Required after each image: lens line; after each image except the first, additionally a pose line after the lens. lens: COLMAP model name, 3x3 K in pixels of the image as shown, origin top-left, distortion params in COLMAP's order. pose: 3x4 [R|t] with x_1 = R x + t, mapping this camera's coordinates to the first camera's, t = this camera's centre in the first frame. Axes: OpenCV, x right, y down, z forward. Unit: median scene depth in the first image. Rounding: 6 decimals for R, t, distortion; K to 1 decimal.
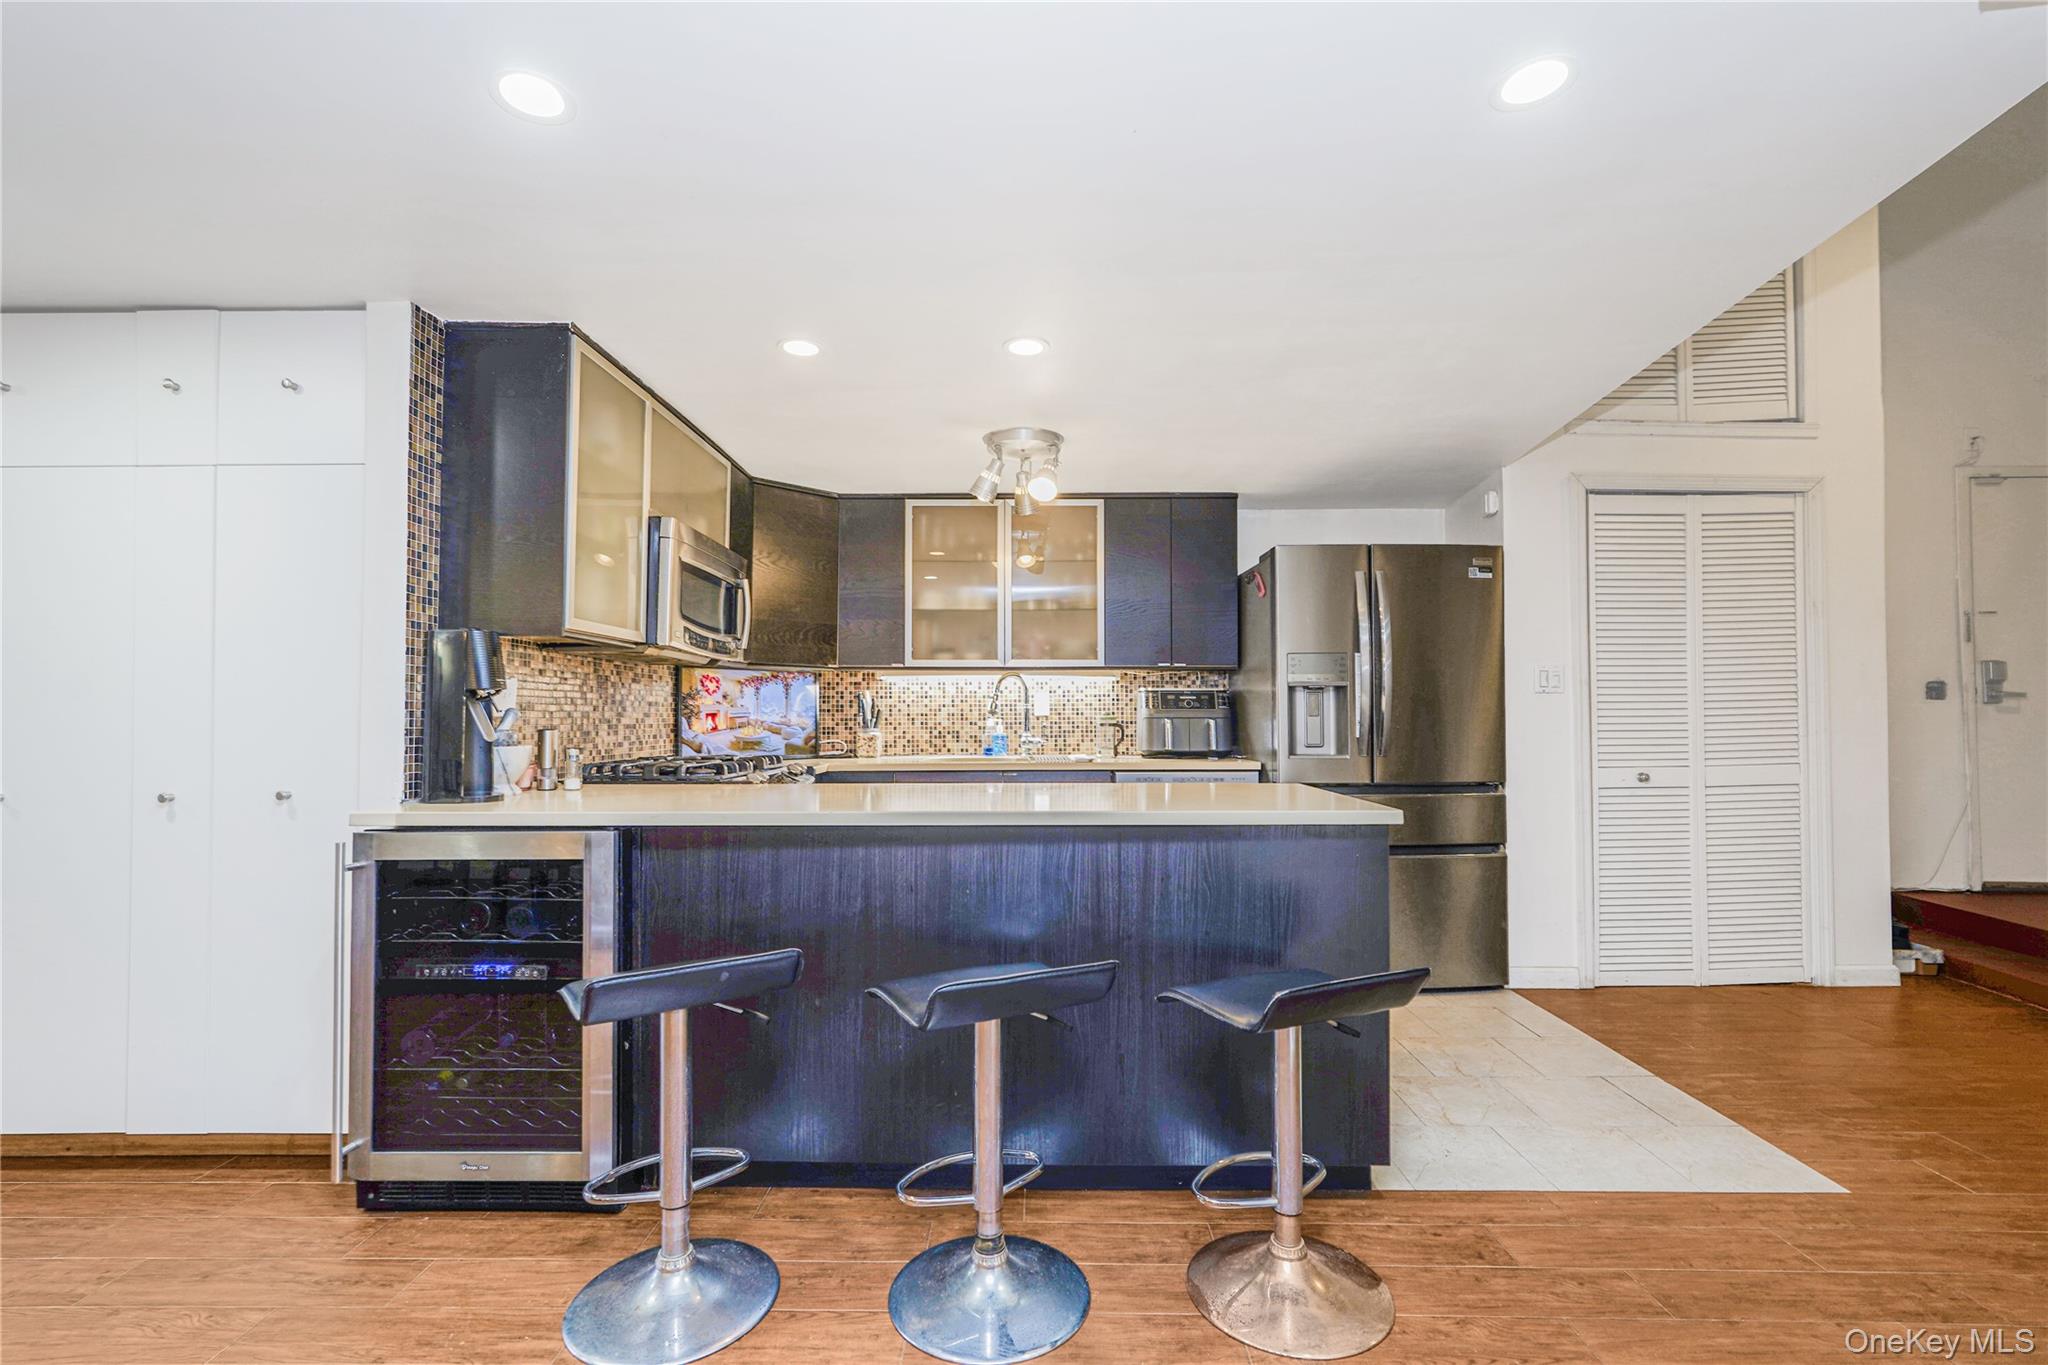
lens RADIAL K [[912.3, 0, 1019.0], [0, 912.3, 688.8], [0, 0, 1]] dist [-0.021252, 0.010677]
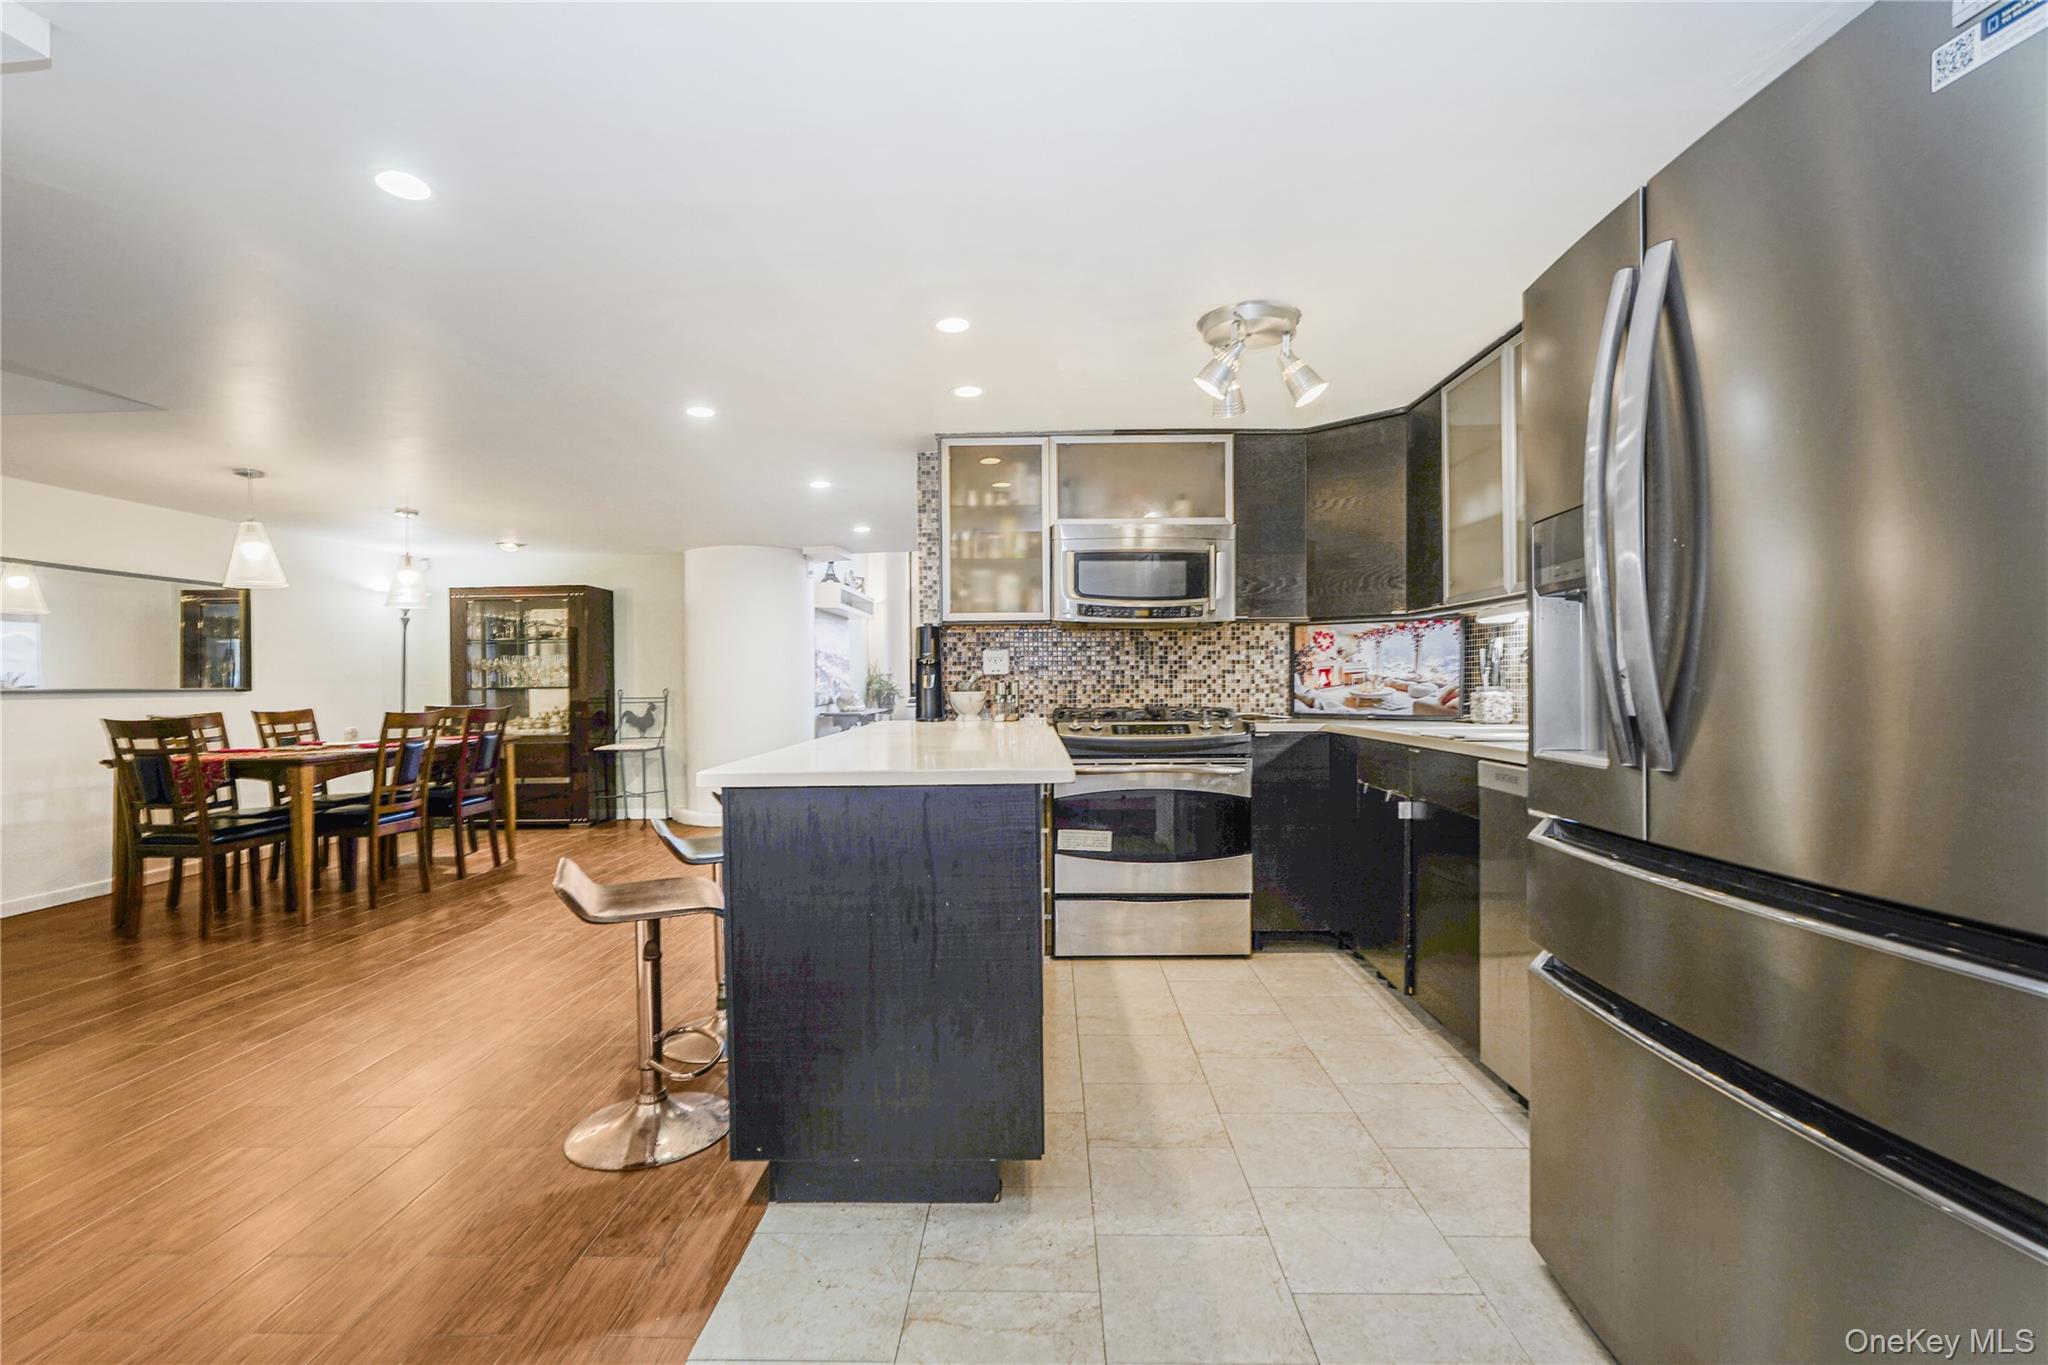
lens RADIAL K [[916.3, 0, 1027.0], [0, 916.3, 687.4], [0, 0, 1]] dist [-0.022371, 0.012414]
pose [[-0.004425, 0.011826, -0.999920, 0.711588], [0.035232, 0.999311, 0.011663, 0.024700], [0.999369, -0.035177, -0.004838, 0.706455]]
